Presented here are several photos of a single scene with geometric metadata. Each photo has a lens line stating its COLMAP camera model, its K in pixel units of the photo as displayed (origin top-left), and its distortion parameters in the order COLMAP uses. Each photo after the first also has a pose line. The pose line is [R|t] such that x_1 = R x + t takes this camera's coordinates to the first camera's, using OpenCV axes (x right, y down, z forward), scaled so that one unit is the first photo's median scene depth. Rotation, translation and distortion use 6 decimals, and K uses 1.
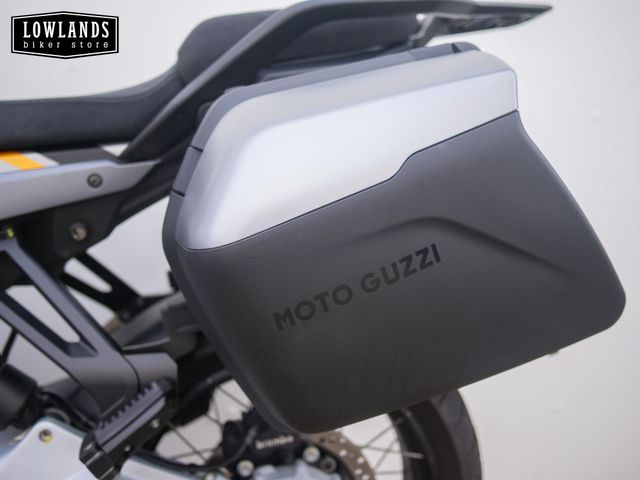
lens RADIAL K [[739.8, 0, 317.4], [0, 739.8, 241.7], [0, 0, 1]] dist [0.018132, 0.000000]
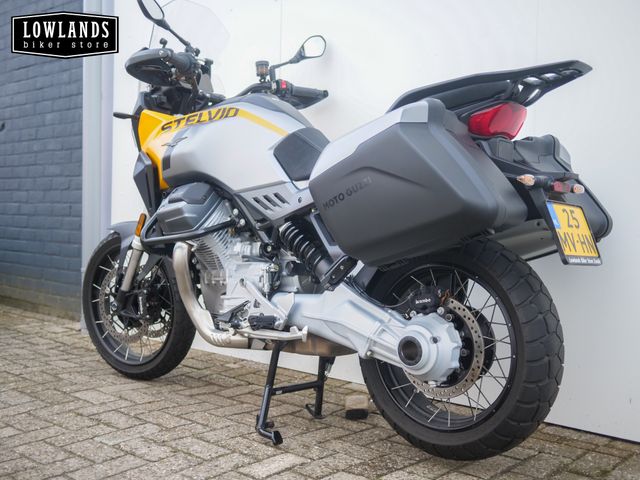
lens RADIAL K [[739.8, 0, 321.1], [0, 739.8, 239.9], [0, 0, 1]] dist [0.018132, 0.000000]
pose [[0.603891, -0.040331, -0.796046, 1.622895], [-0.076061, 0.991246, -0.107922, 0.396959], [0.793429, 0.125721, 0.595537, -0.534820]]
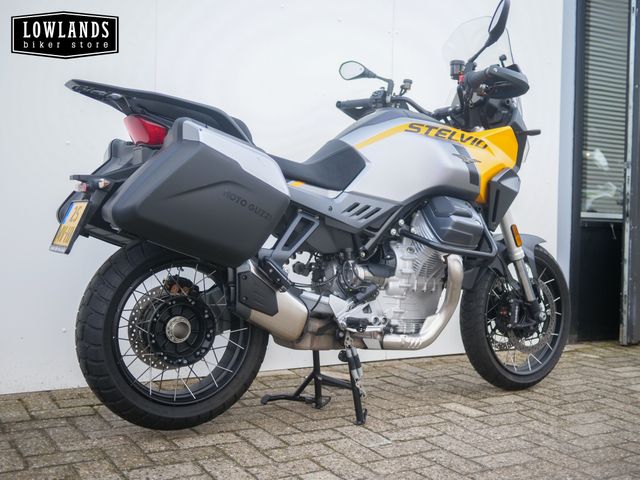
lens RADIAL K [[739.8, 0, 318.2], [0, 739.8, 240.3], [0, 0, 1]] dist [0.018132, 0.000000]
pose [[0.933845, -0.059840, 0.352637, -2.131112], [0.091173, 0.993162, -0.072910, 0.308483], [-0.345863, 0.100237, 0.932915, -2.056168]]
